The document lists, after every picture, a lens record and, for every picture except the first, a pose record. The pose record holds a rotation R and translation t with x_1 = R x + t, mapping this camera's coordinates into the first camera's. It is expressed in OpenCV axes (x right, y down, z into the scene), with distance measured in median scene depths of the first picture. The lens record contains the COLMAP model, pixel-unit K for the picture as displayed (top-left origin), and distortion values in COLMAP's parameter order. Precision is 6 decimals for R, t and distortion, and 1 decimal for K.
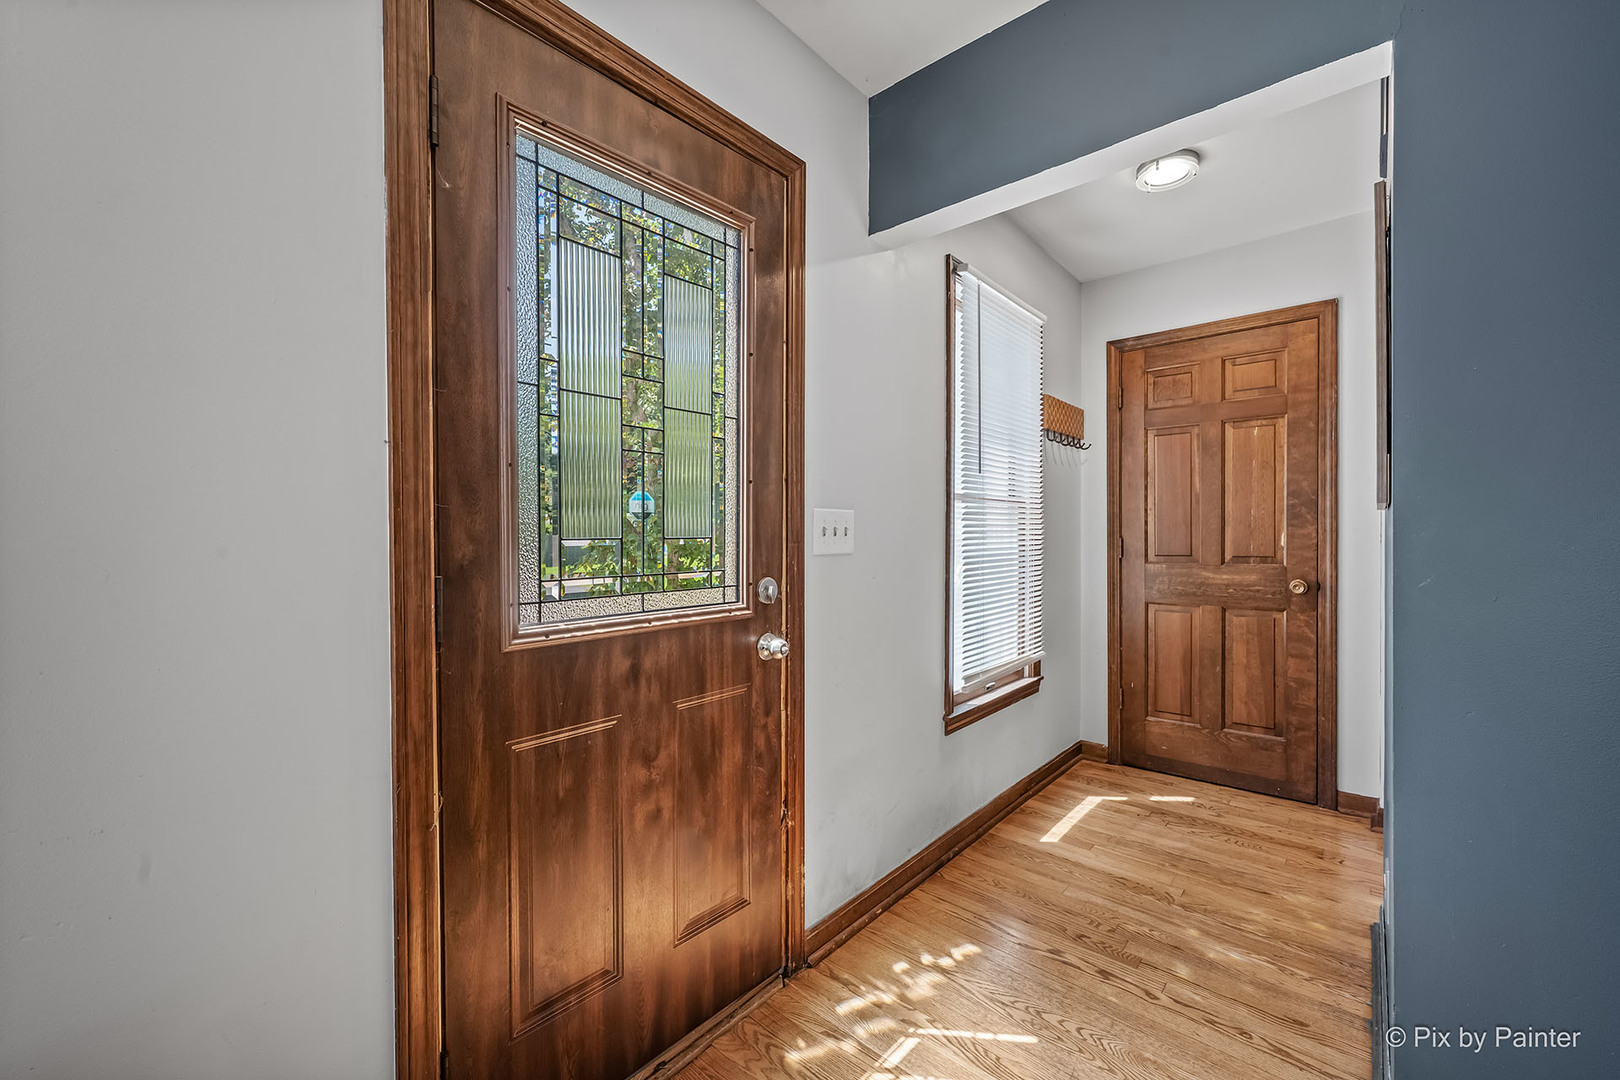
lens RADIAL K [[638.7, 0, 814.9], [0, 638.7, 539.5], [0, 0, 1]] dist [0.000372, -0.000130]
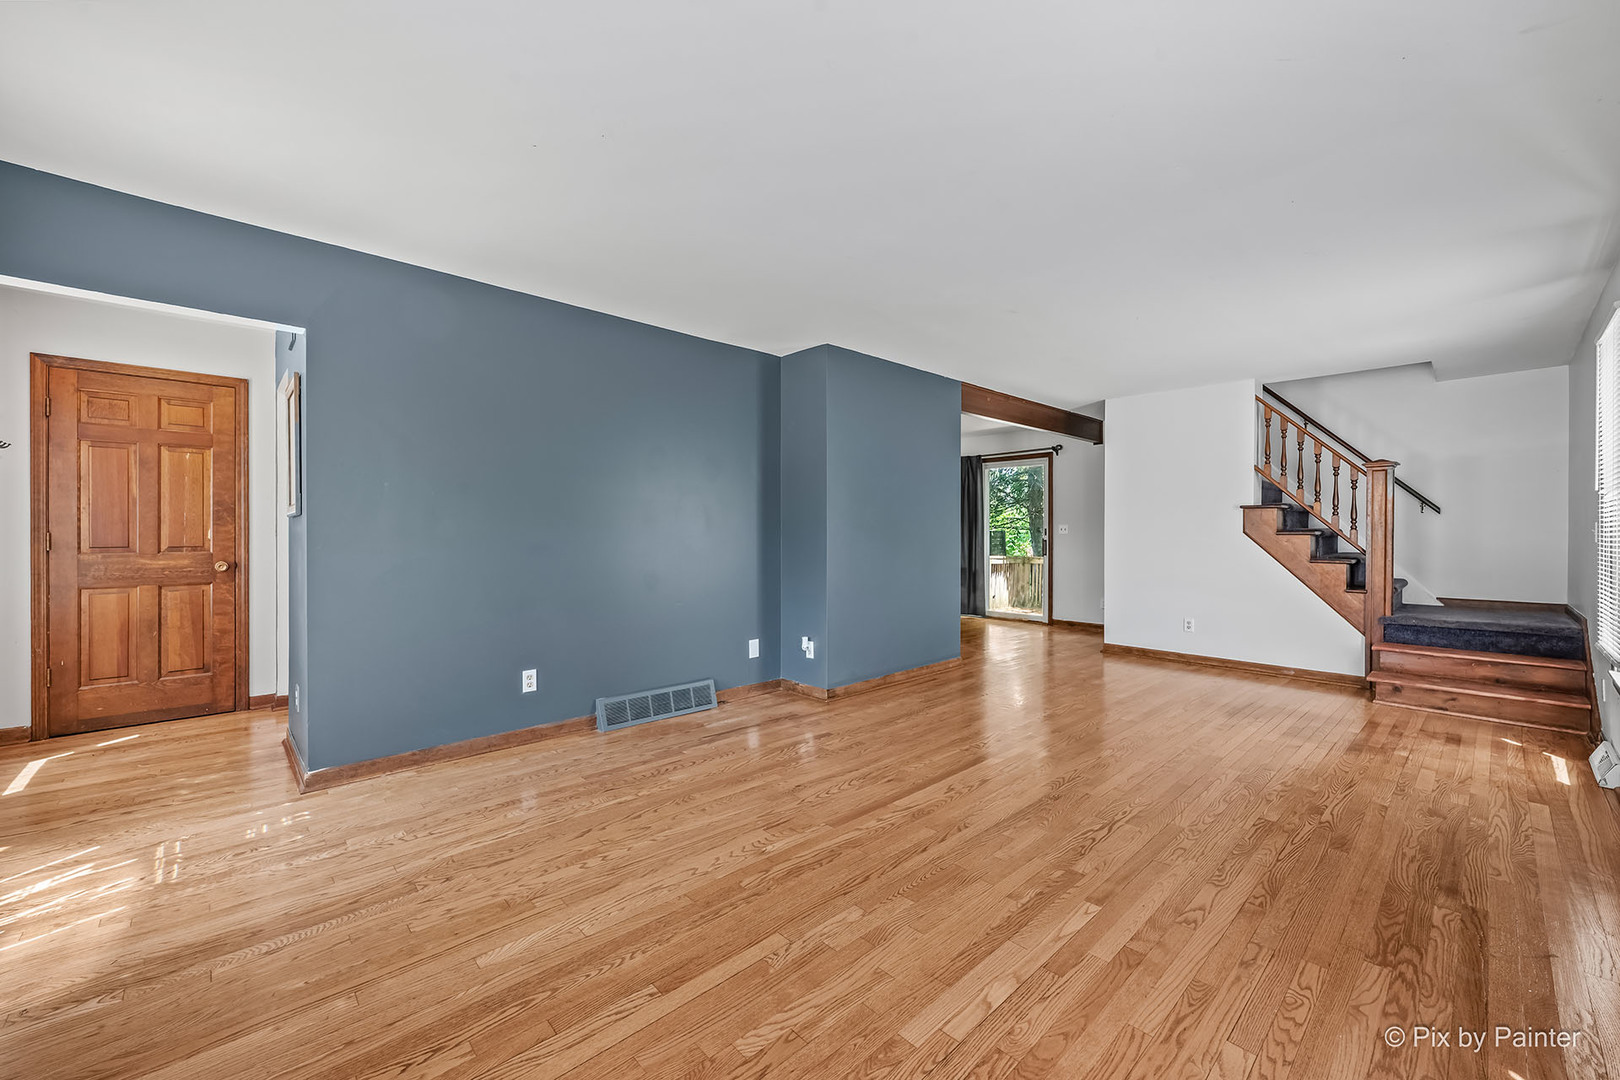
lens RADIAL K [[638.7, 0, 814.9], [0, 638.7, 539.5], [0, 0, 1]] dist [0.000372, -0.000130]
pose [[0.095696, -0.000647, 0.995410, -0.548918], [0.007146, 0.999974, -0.000038, 0.020986], [-0.995385, 0.007117, 0.095698, -0.476780]]
